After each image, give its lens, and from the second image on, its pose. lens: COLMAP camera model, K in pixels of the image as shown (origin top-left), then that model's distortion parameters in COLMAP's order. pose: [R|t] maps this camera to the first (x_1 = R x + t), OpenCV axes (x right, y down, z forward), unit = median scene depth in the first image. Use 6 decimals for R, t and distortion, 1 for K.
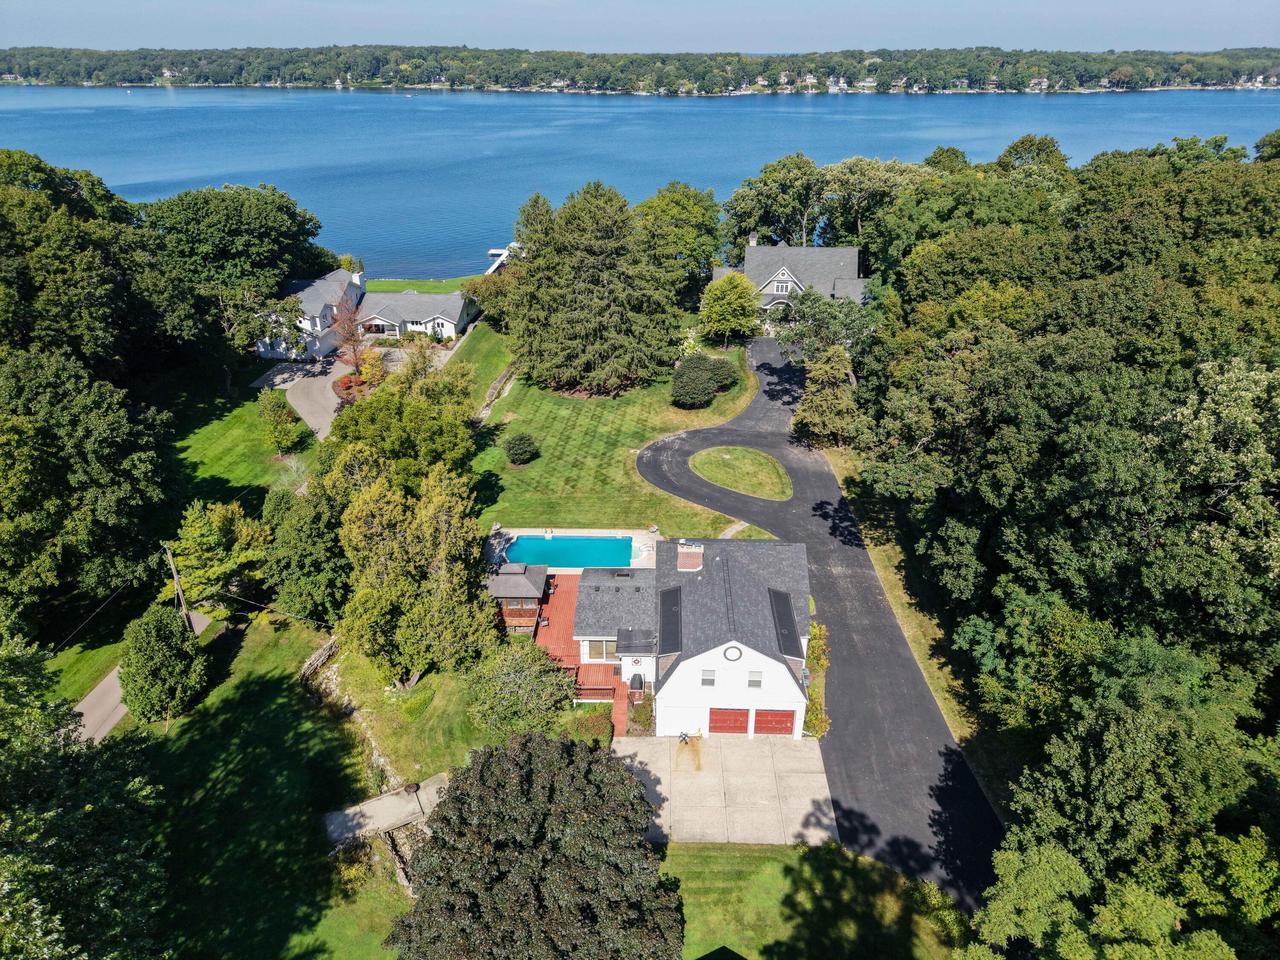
lens RADIAL K [[871.8, 0, 640.0], [0, 871.8, 480.0], [0, 0, 1]] dist [0.006399, -0.004876]
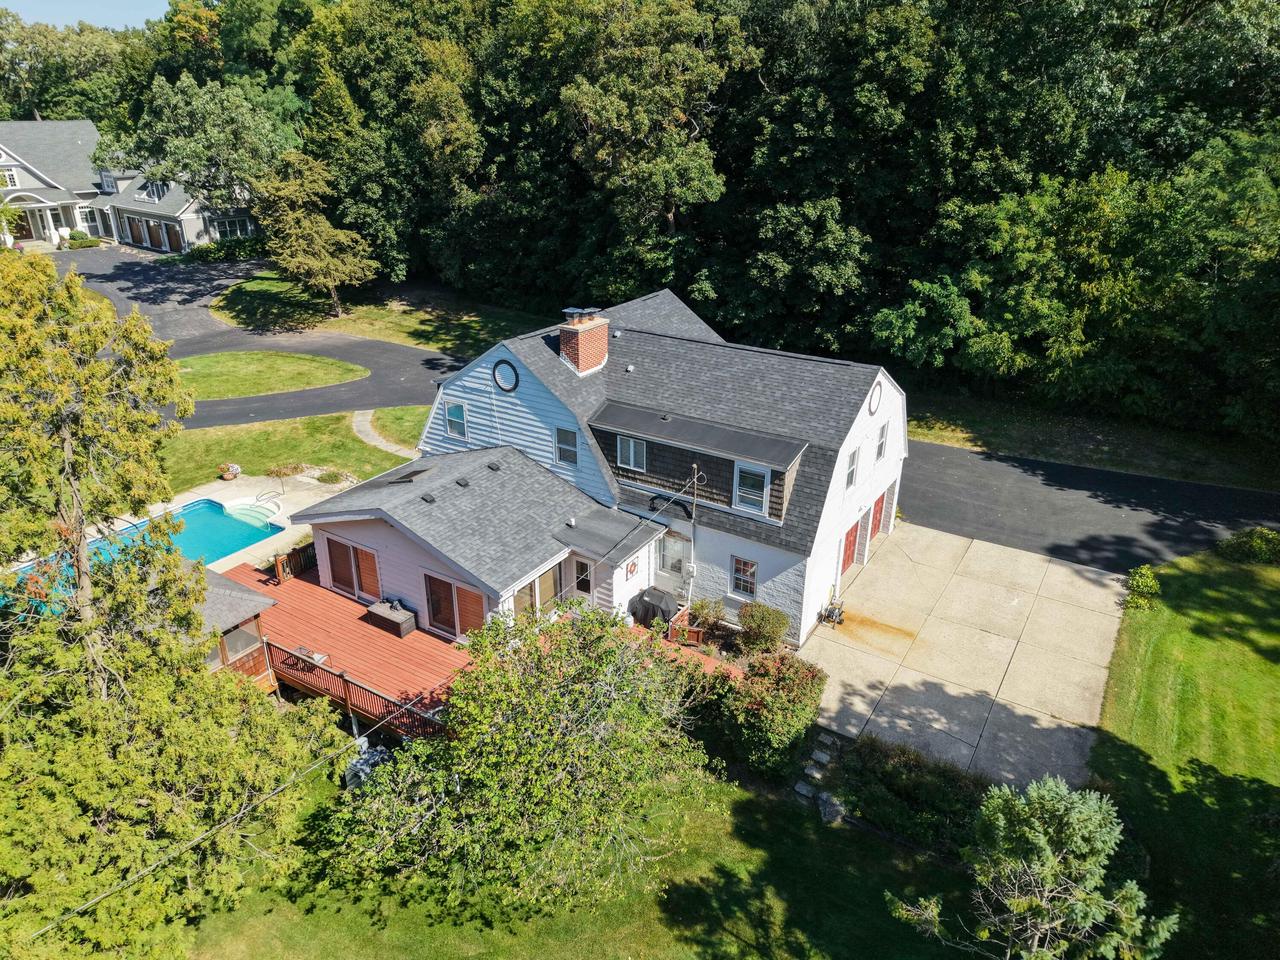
lens RADIAL K [[857.9, 0, 650.3], [0, 857.9, 475.7], [0, 0, 1]] dist [0.050888, -0.077345]
pose [[0.508136, -0.342557, 0.790223, -0.175706], [0.375461, 0.913835, 0.154709, 0.051492], [-0.775130, 0.218084, 0.592969, 0.372248]]
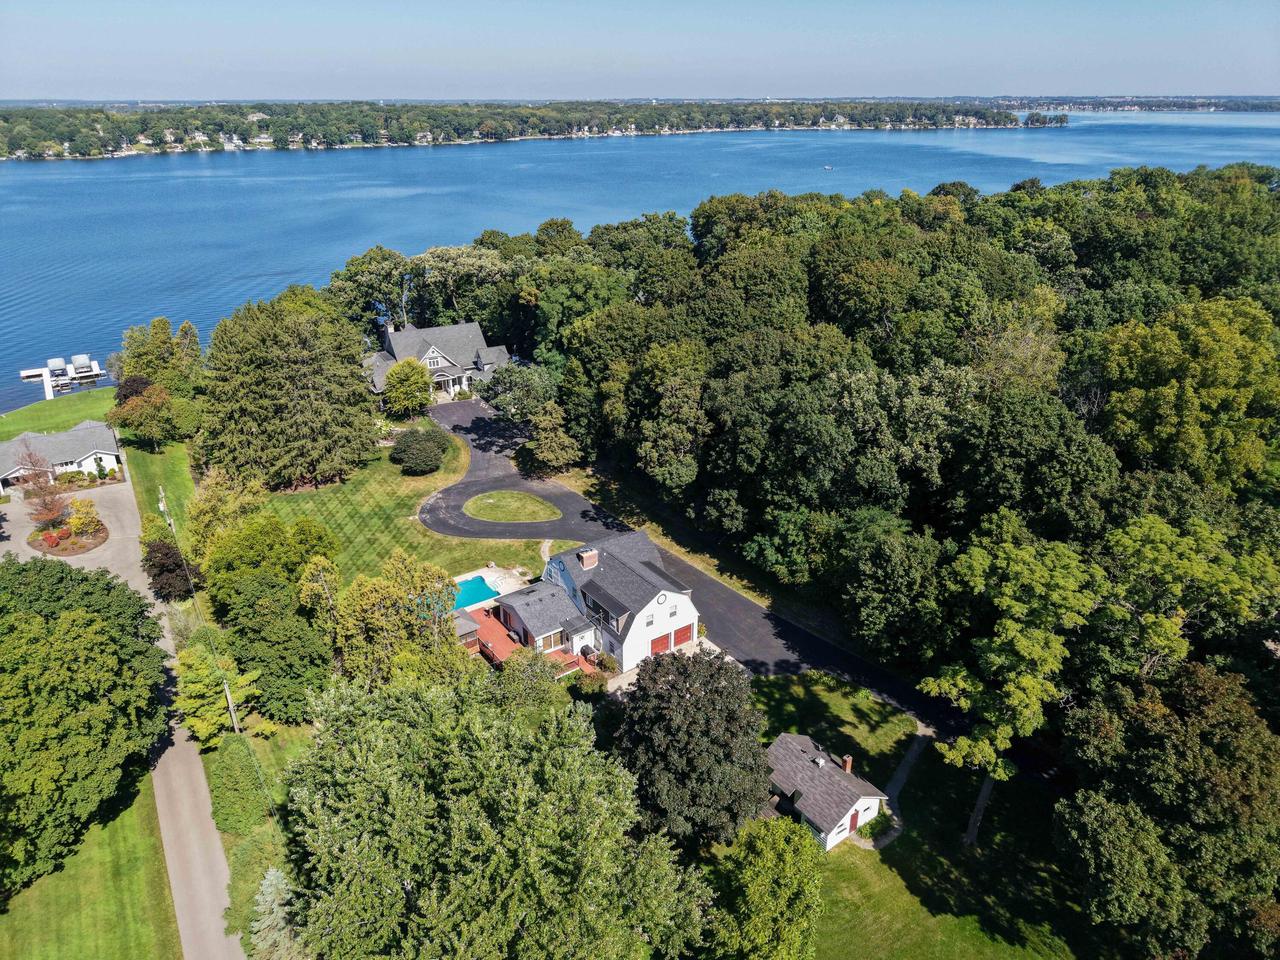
lens RADIAL K [[851.7, 0, 666.3], [0, 851.7, 478.1], [0, 0, 1]] dist [0.000508, -0.002633]
pose [[0.783348, -0.246371, 0.570673, -0.334005], [0.268302, 0.962183, 0.047102, -0.040164], [-0.560697, 0.116215, 0.819825, -0.146465]]
